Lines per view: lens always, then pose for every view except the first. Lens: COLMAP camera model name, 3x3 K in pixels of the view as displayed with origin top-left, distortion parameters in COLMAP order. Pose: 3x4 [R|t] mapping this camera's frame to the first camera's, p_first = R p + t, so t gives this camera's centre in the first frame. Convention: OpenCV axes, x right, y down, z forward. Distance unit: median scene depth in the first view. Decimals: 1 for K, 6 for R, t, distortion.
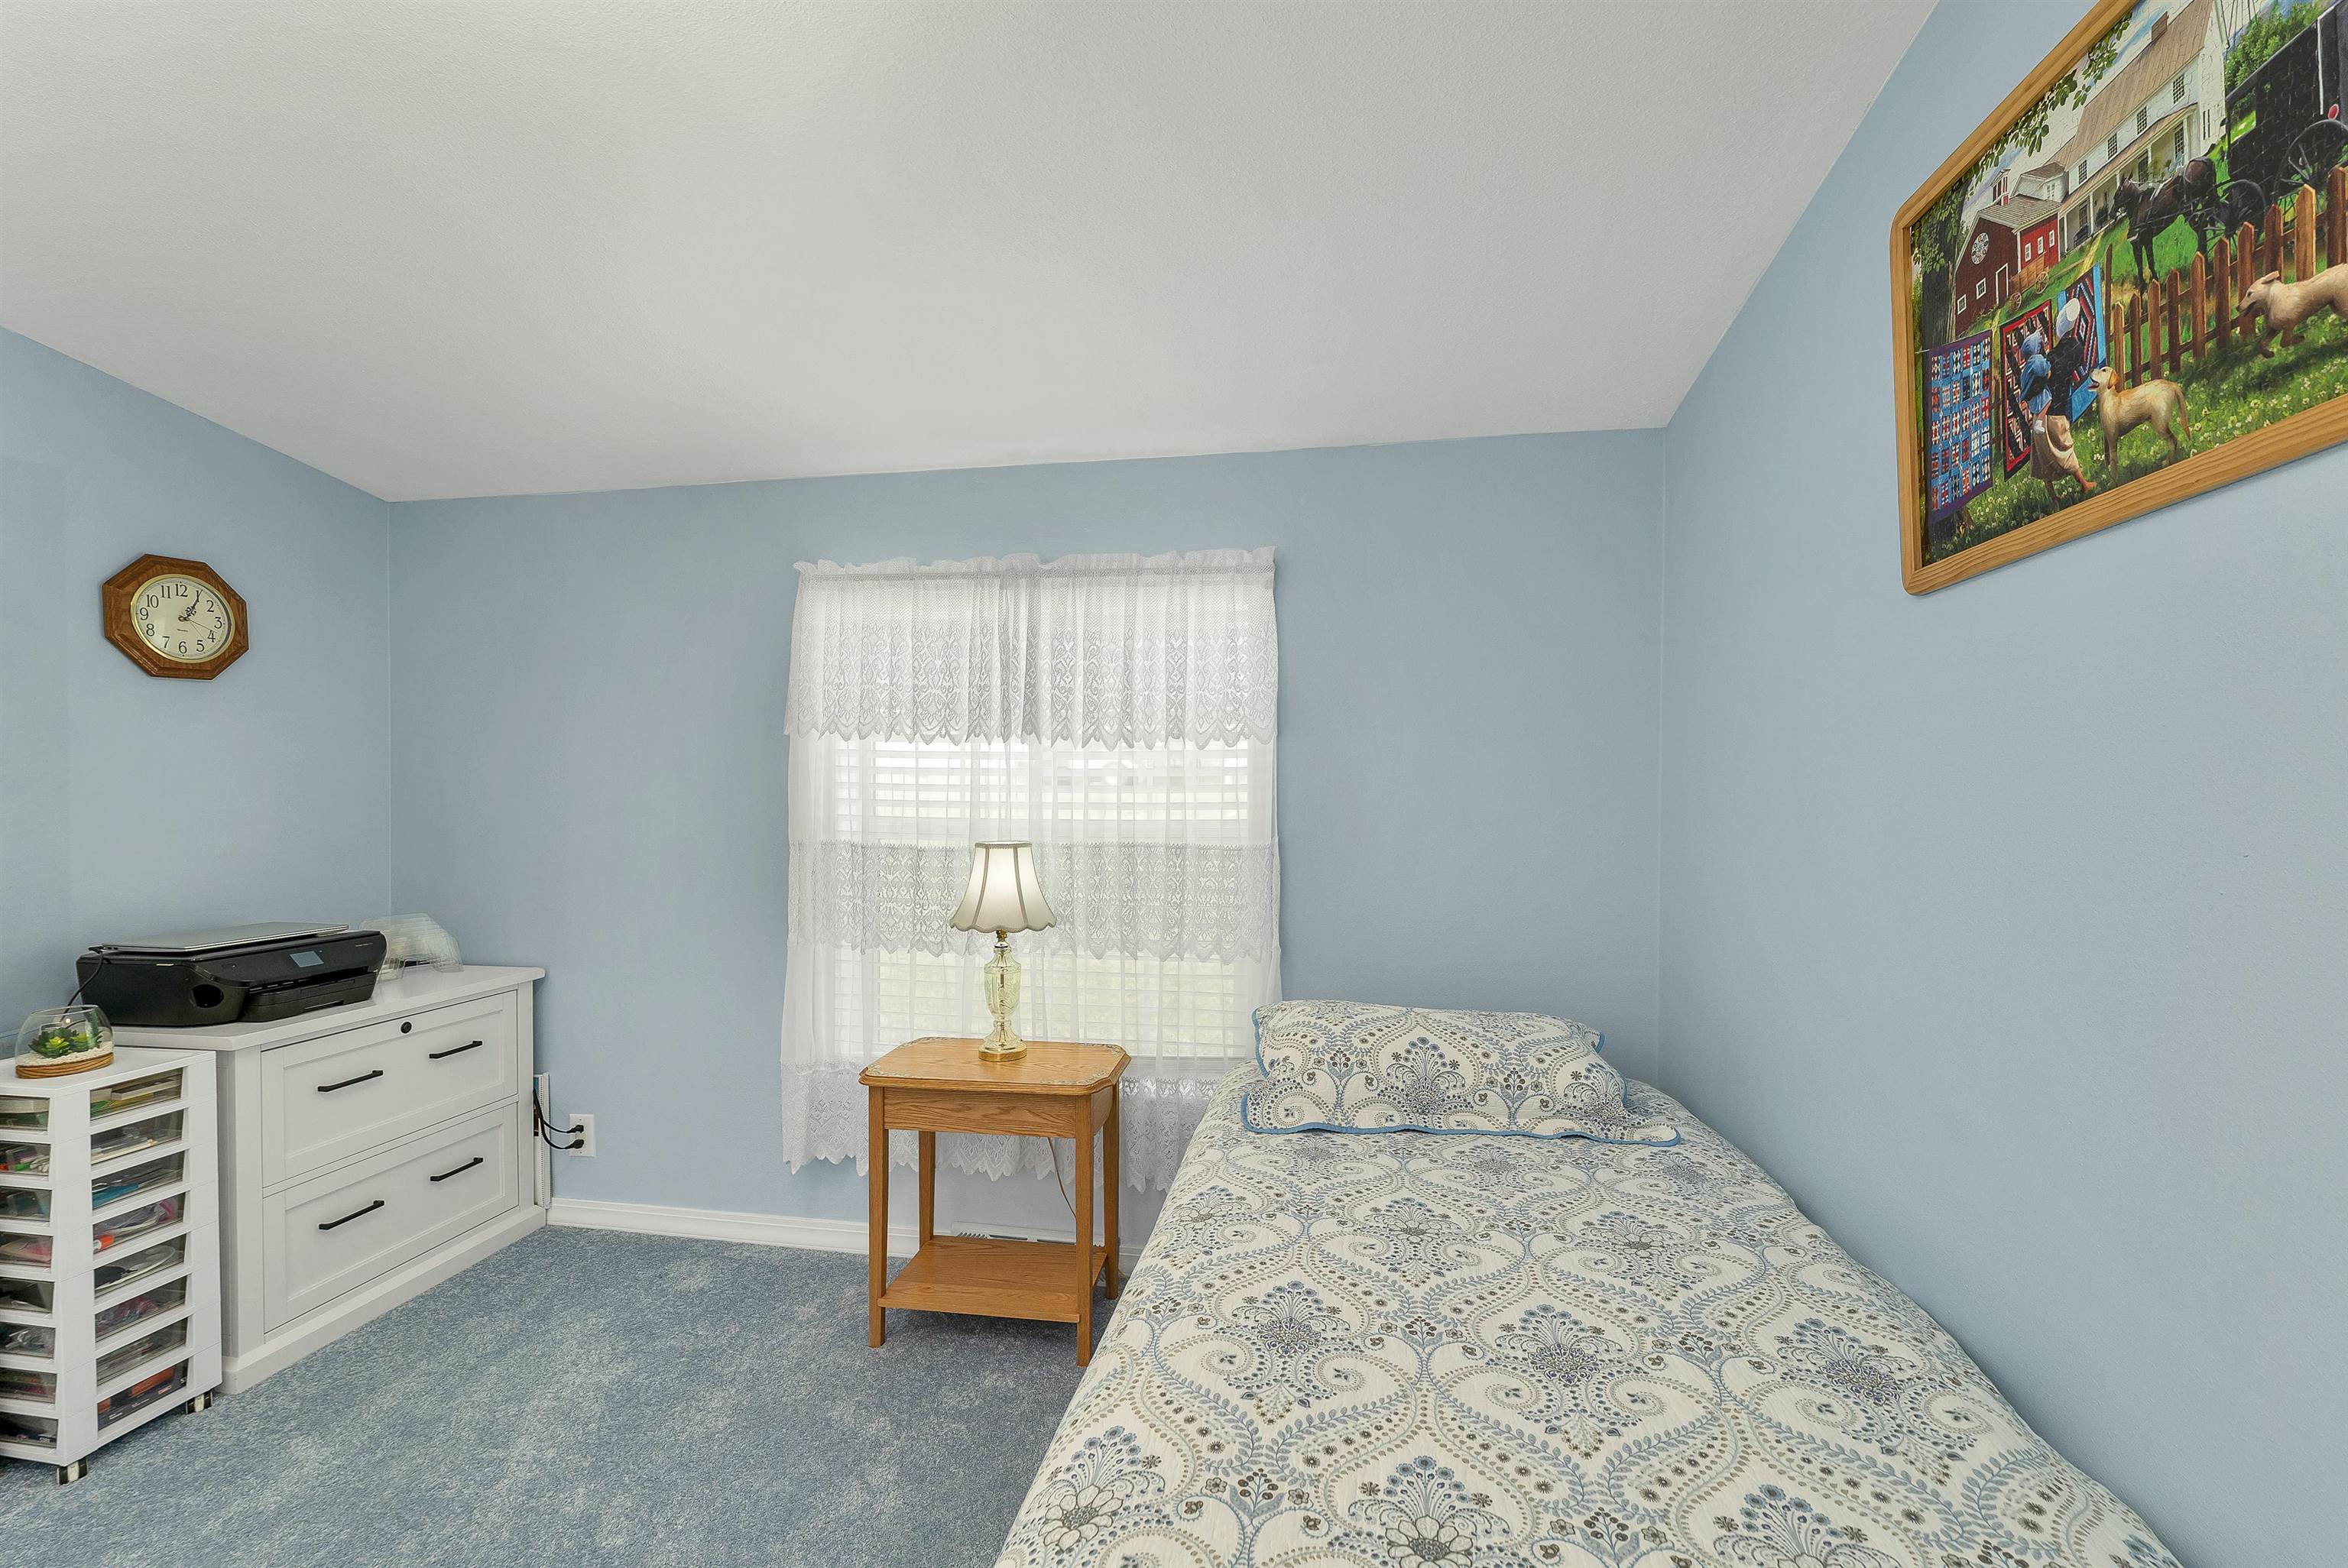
lens RADIAL K [[974.2, 0, 1157.1], [0, 974.2, 802.5], [0, 0, 1]] dist [0.002278, -0.001272]
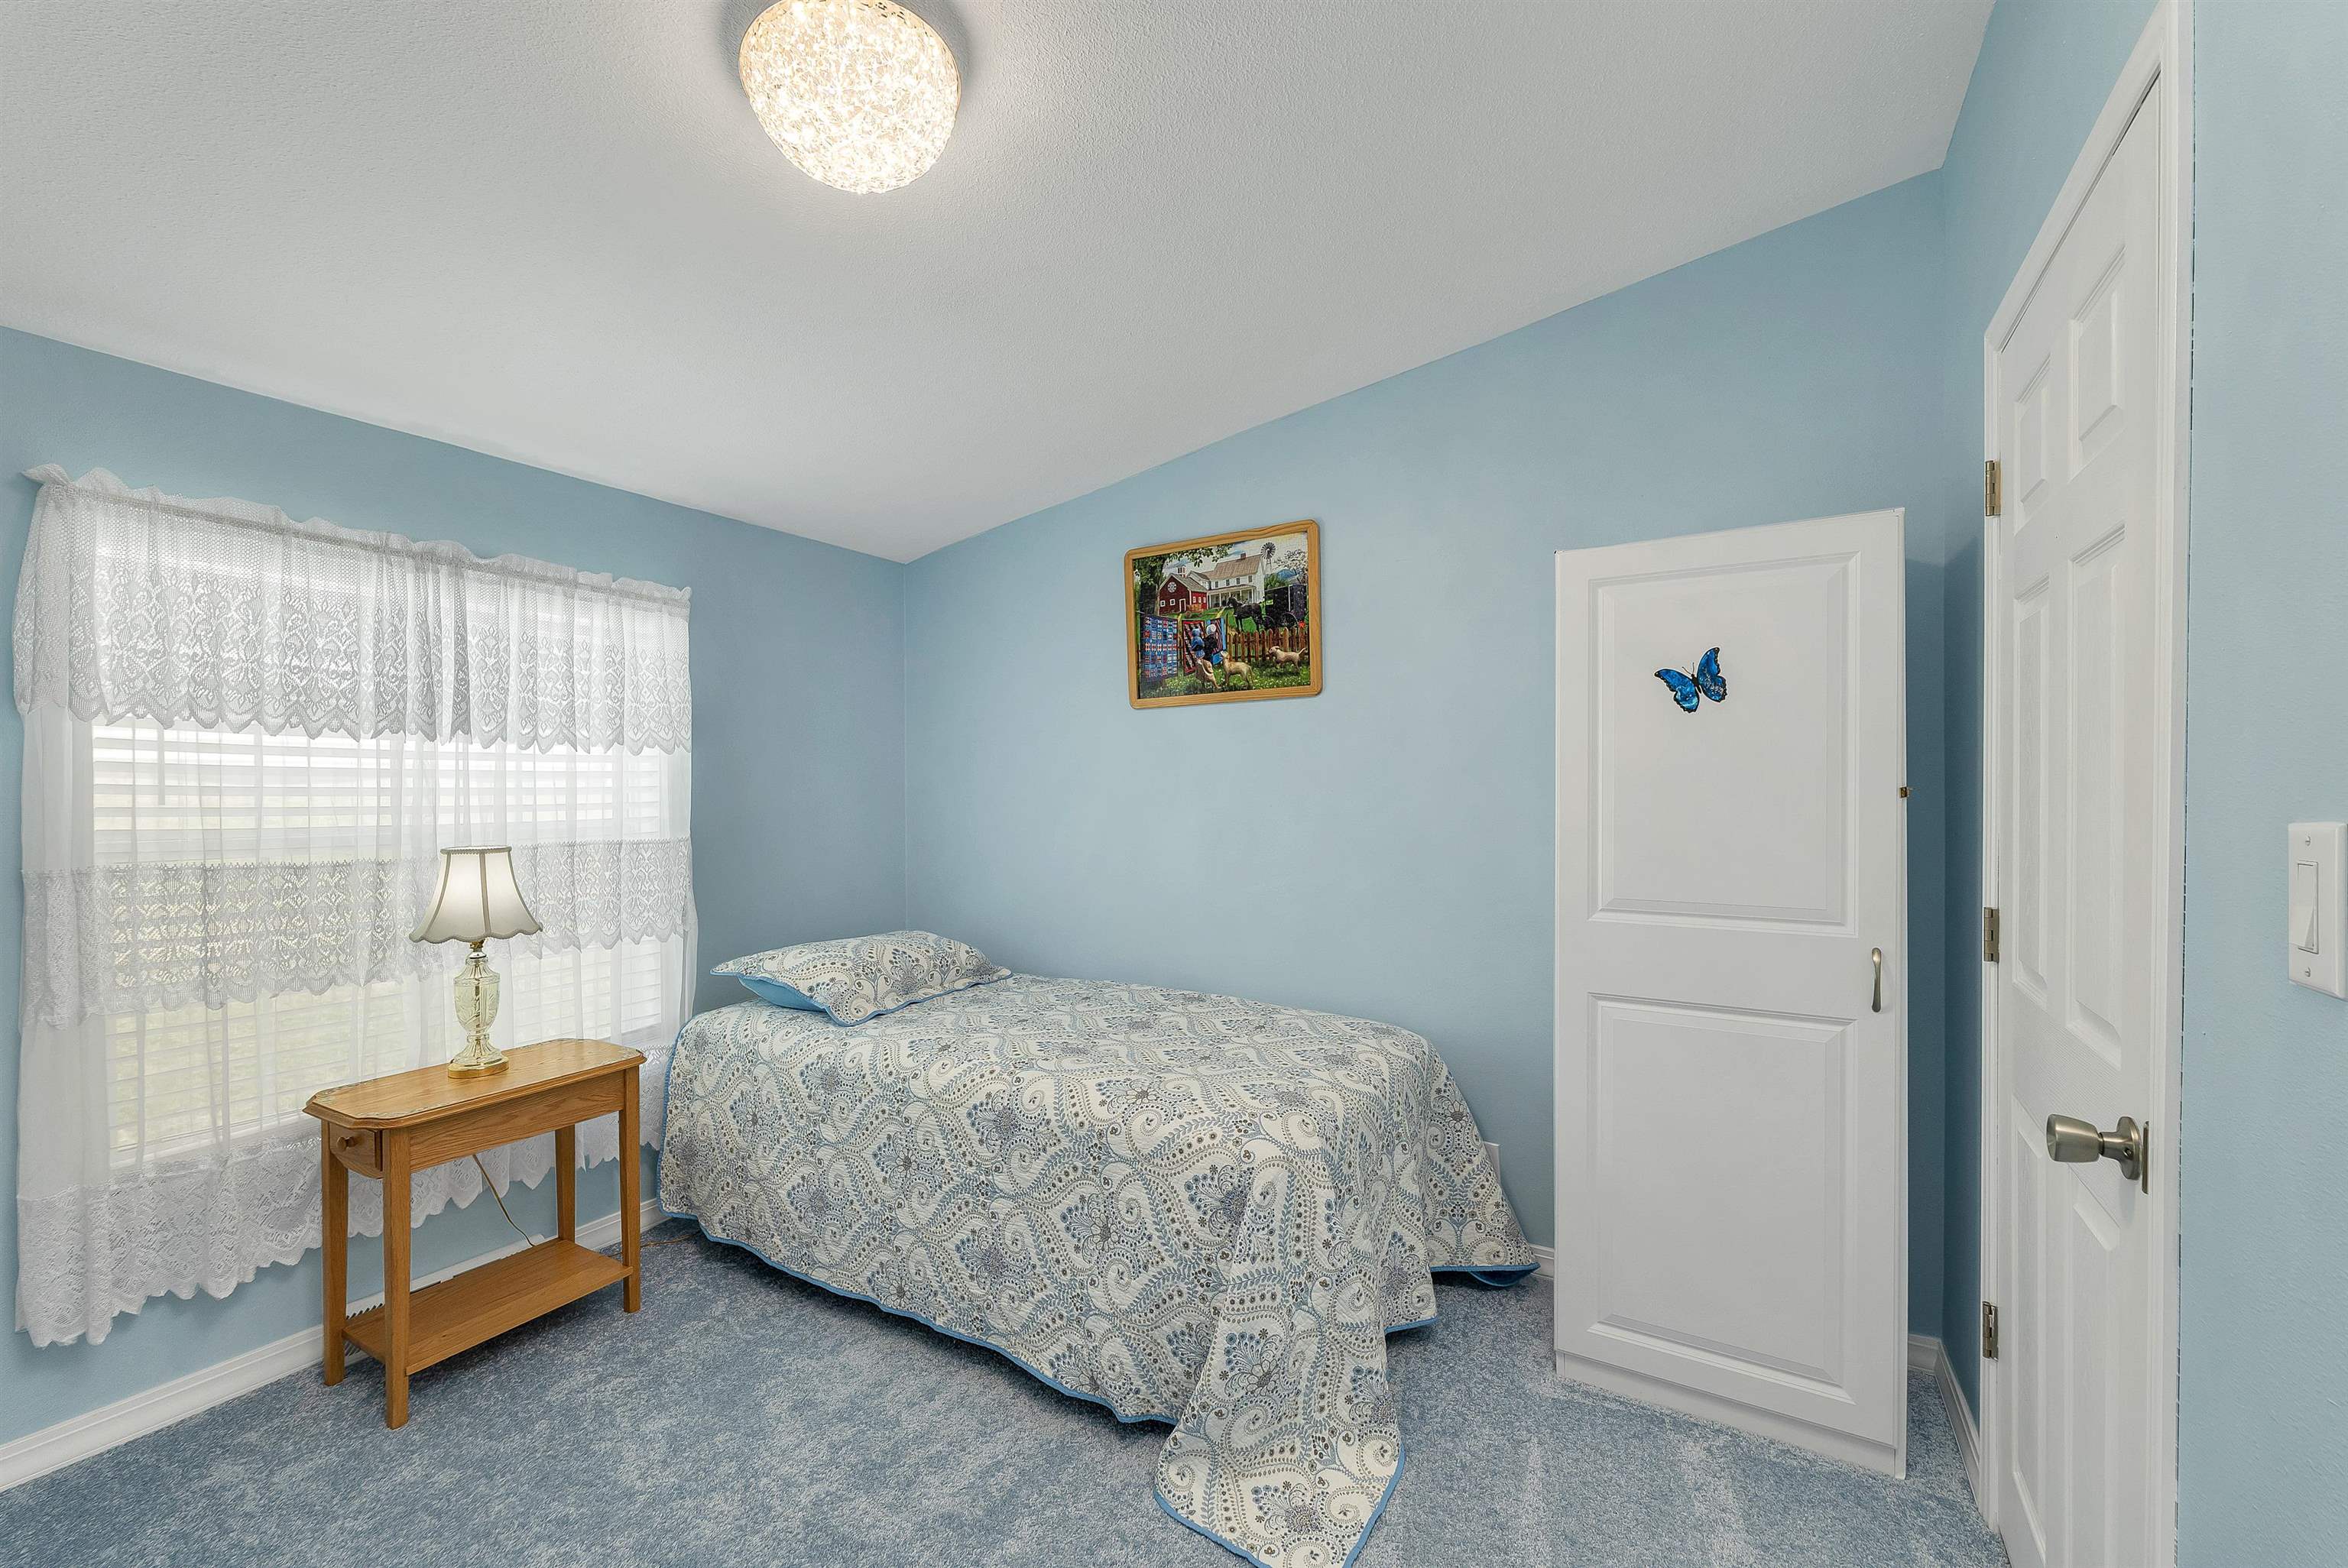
lens RADIAL K [[974.2, 0, 1160.6], [0, 974.2, 792.4], [0, 0, 1]] dist [0.002278, -0.001272]
pose [[0.361303, -0.009566, 0.932399, -1.685419], [0.017238, 0.999845, 0.003578, -0.010203], [-0.932289, 0.014780, 0.361412, 0.063603]]
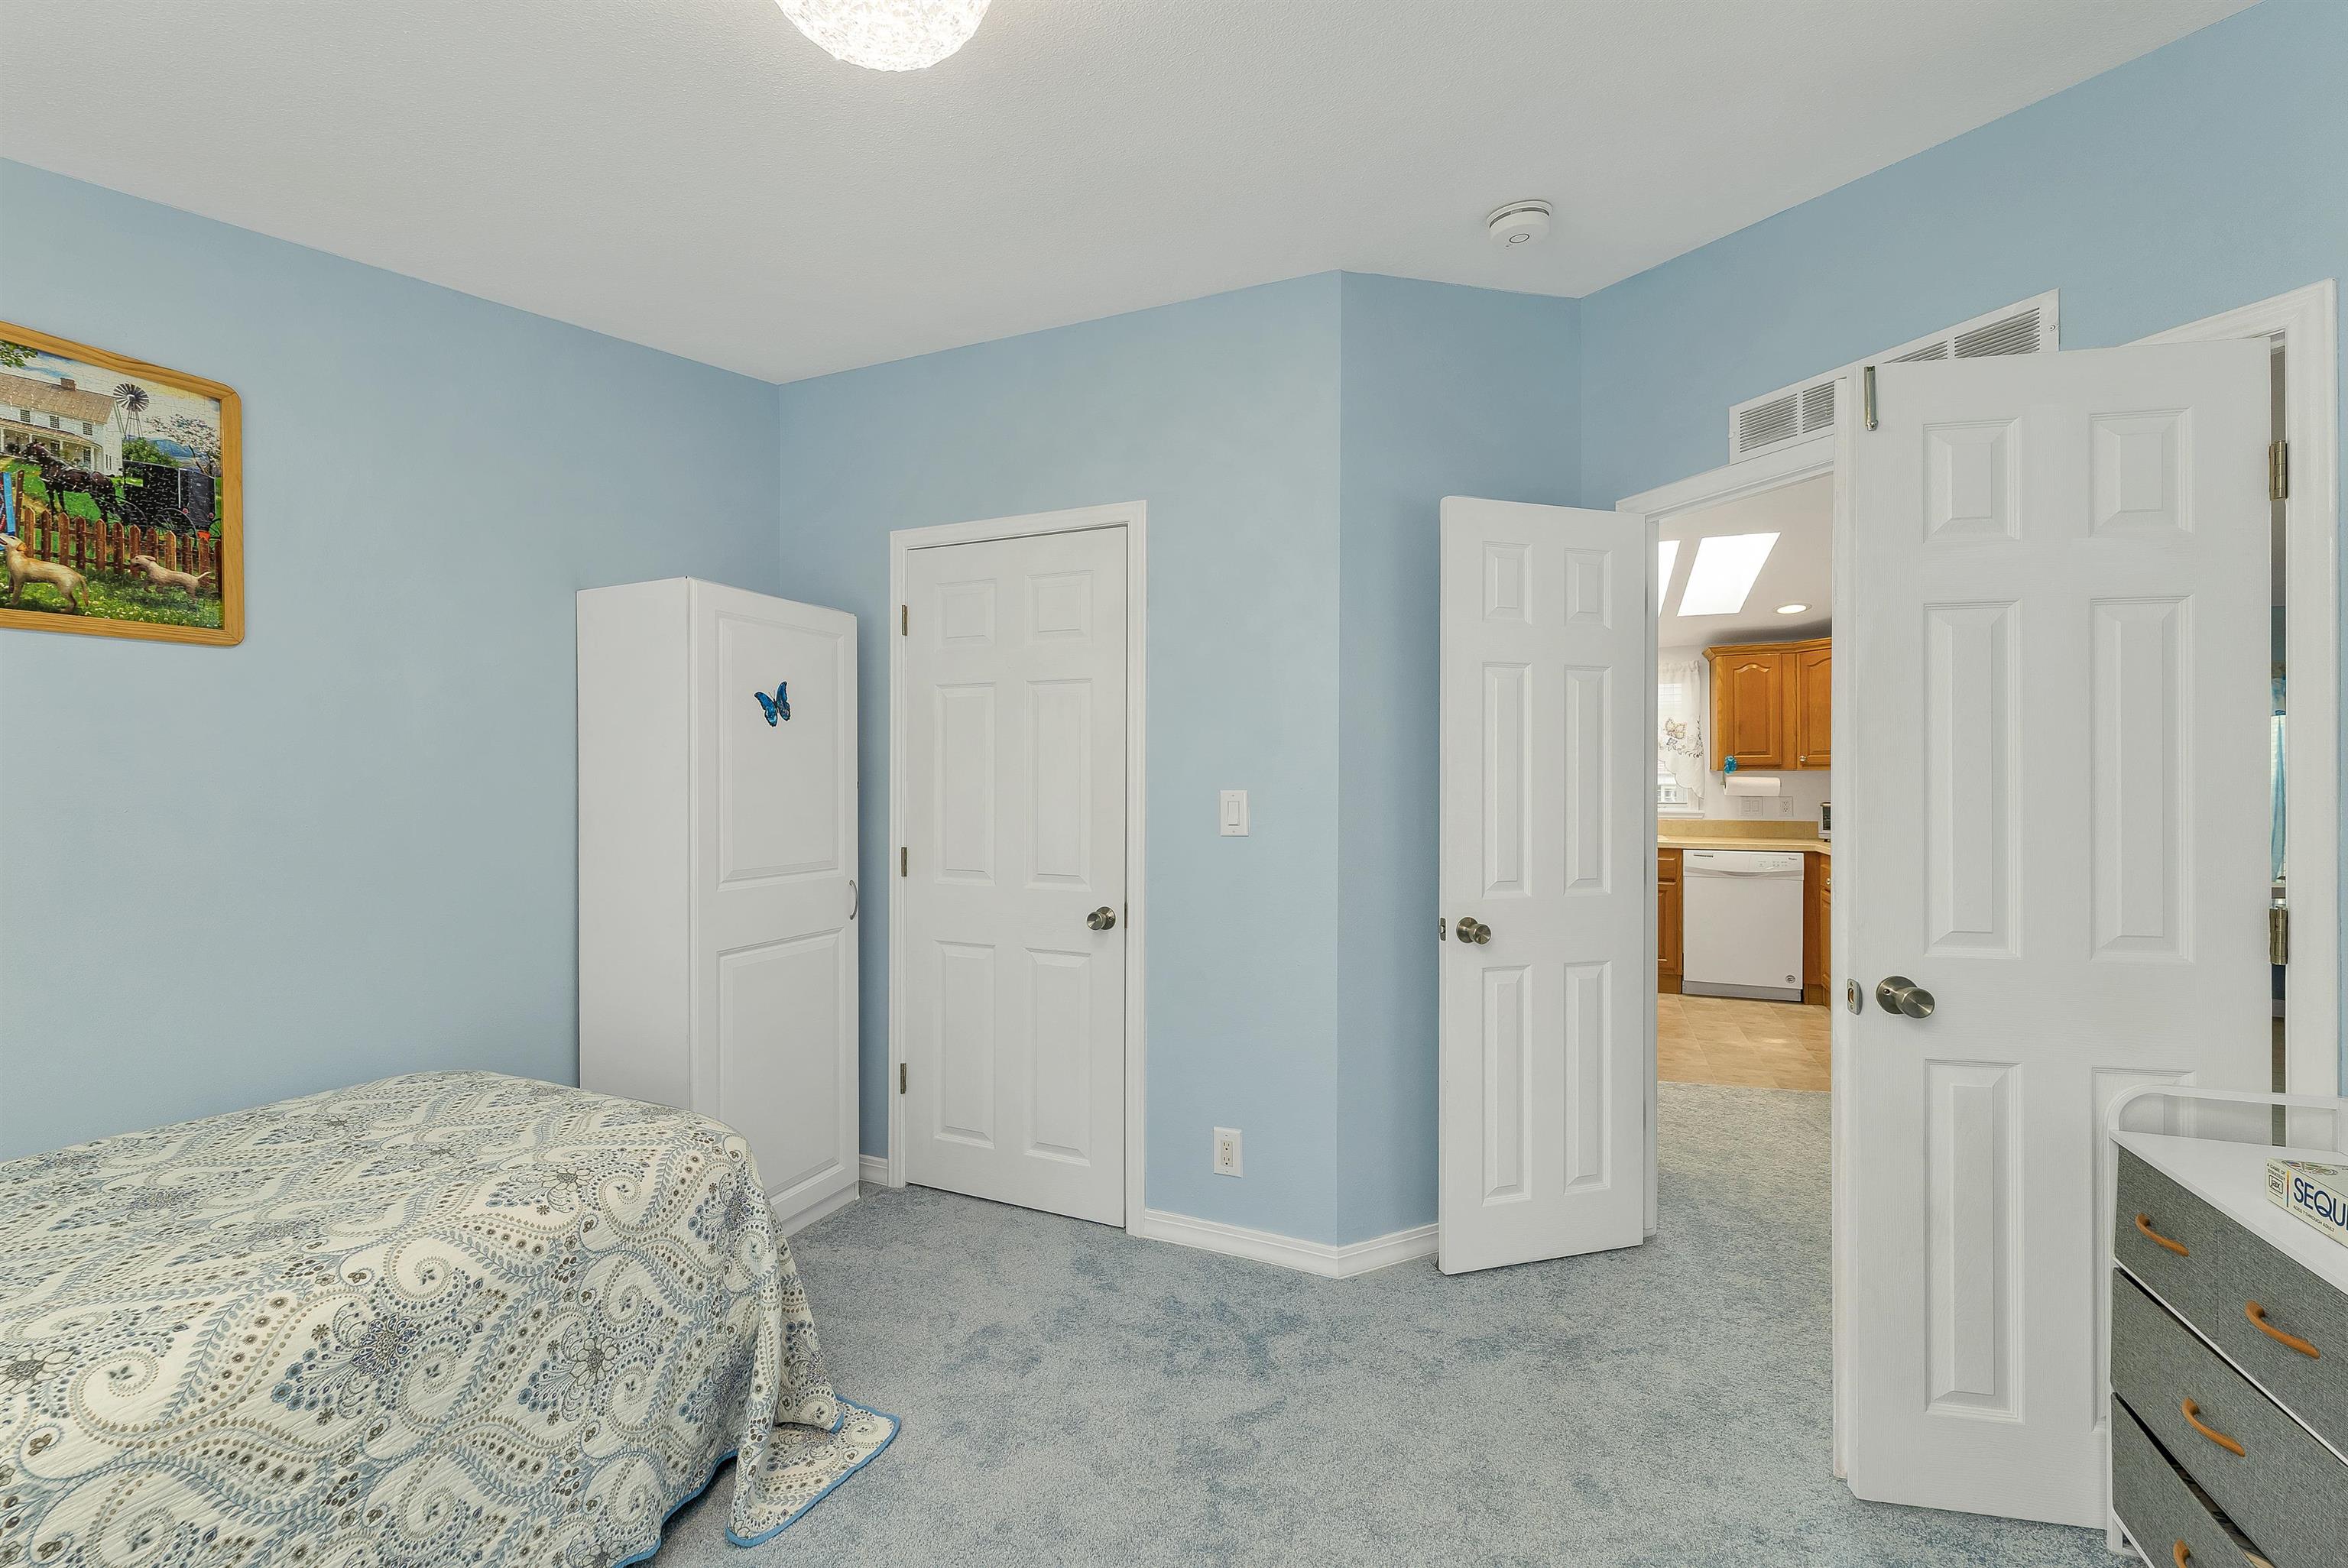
lens RADIAL K [[974.2, 0, 1167.1], [0, 974.2, 773.0], [0, 0, 1]] dist [0.002278, -0.001272]
pose [[-0.975763, -0.000925, 0.218826, -1.175594], [0.000445, 0.999981, 0.006211, -0.031756], [-0.218828, 0.006158, -0.975744, 1.882230]]
